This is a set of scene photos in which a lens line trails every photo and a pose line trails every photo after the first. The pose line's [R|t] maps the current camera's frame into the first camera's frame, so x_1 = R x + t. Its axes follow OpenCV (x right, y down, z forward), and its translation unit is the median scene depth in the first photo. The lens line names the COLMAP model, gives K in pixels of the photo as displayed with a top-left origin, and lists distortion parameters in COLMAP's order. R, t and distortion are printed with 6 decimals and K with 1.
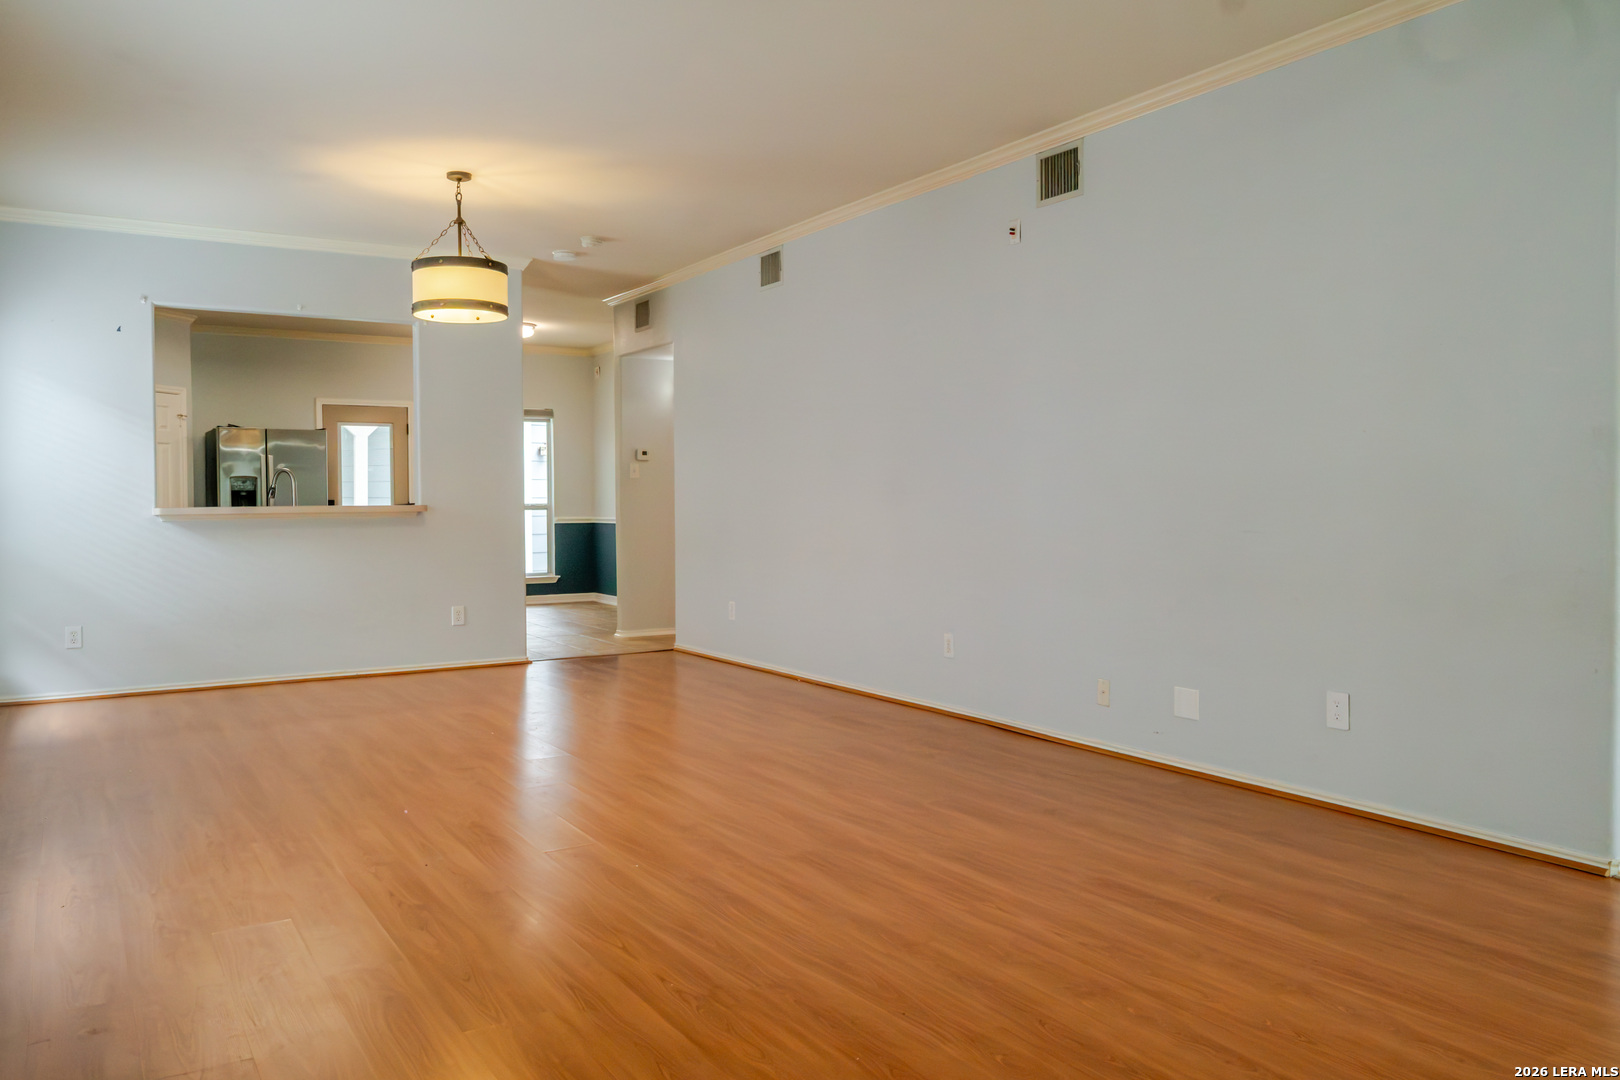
lens RADIAL K [[1203.3, 0, 810.0], [0, 1203.3, 540.0], [0, 0, 1]] dist [-0.000106, 0.001237]
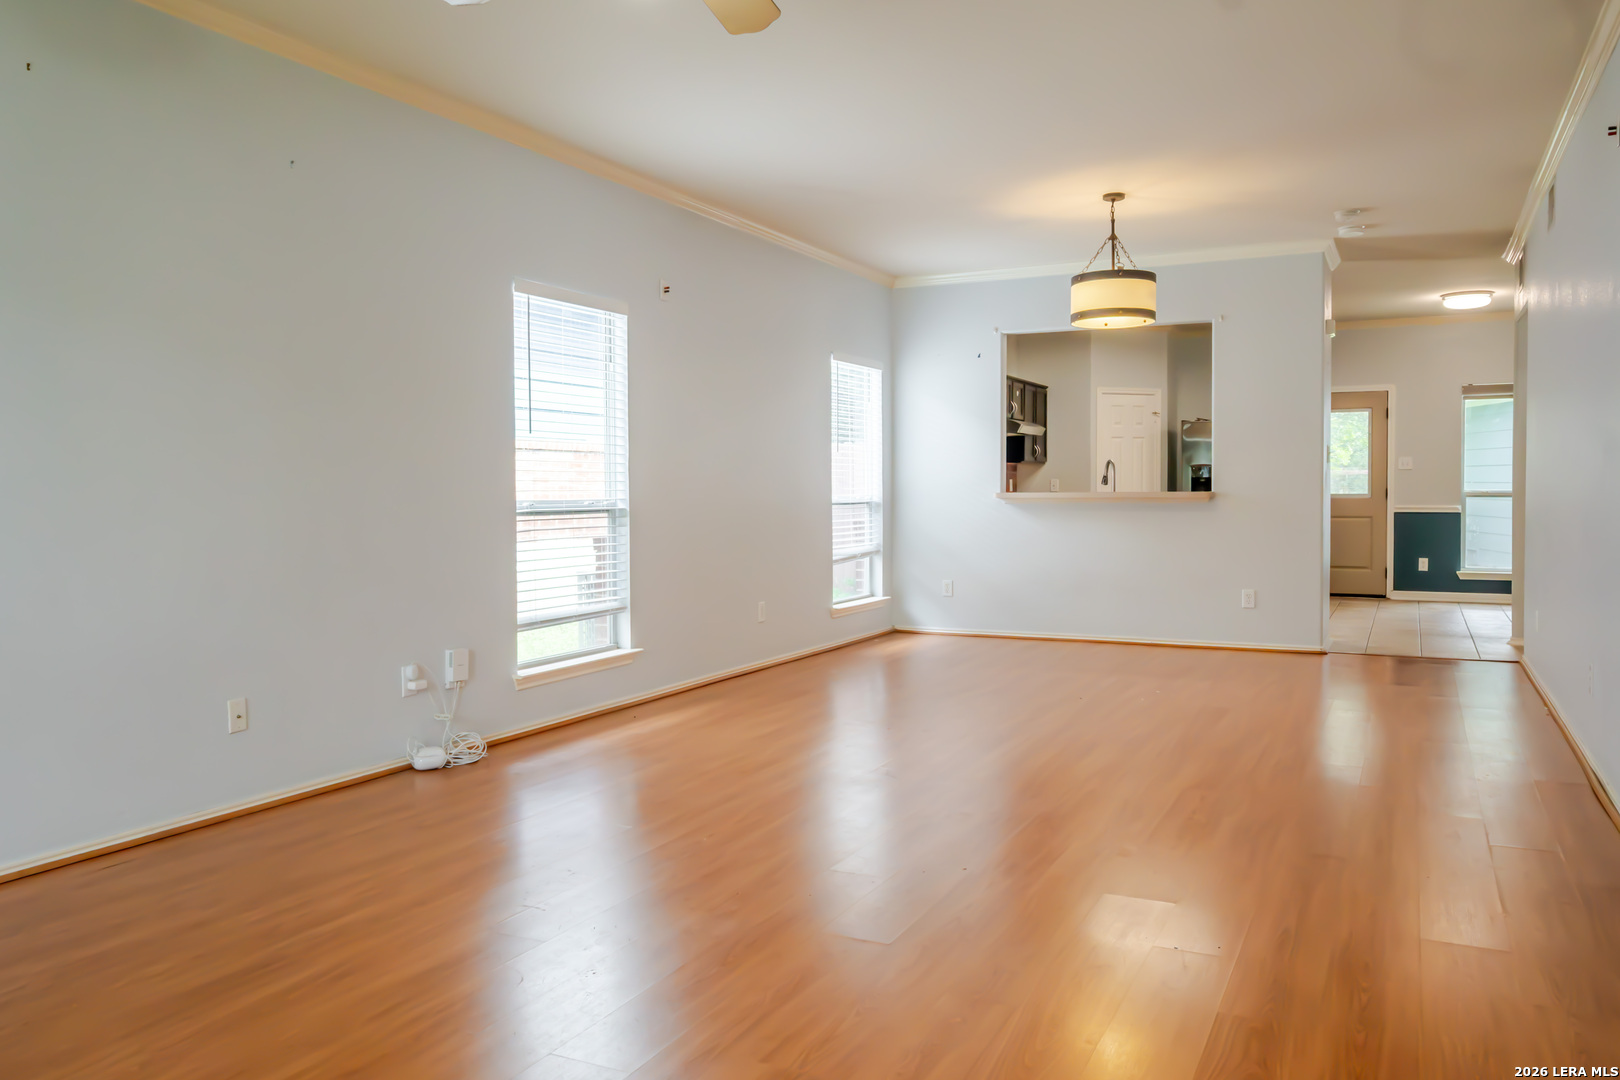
lens RADIAL K [[1203.3, 0, 810.0], [0, 1203.3, 540.0], [0, 0, 1]] dist [-0.000106, 0.001237]
pose [[0.527383, 0.041711, -0.848603, 0.448505], [-0.029176, 0.999094, 0.030976, -0.010331], [0.849126, 0.008423, 0.528123, 0.154763]]
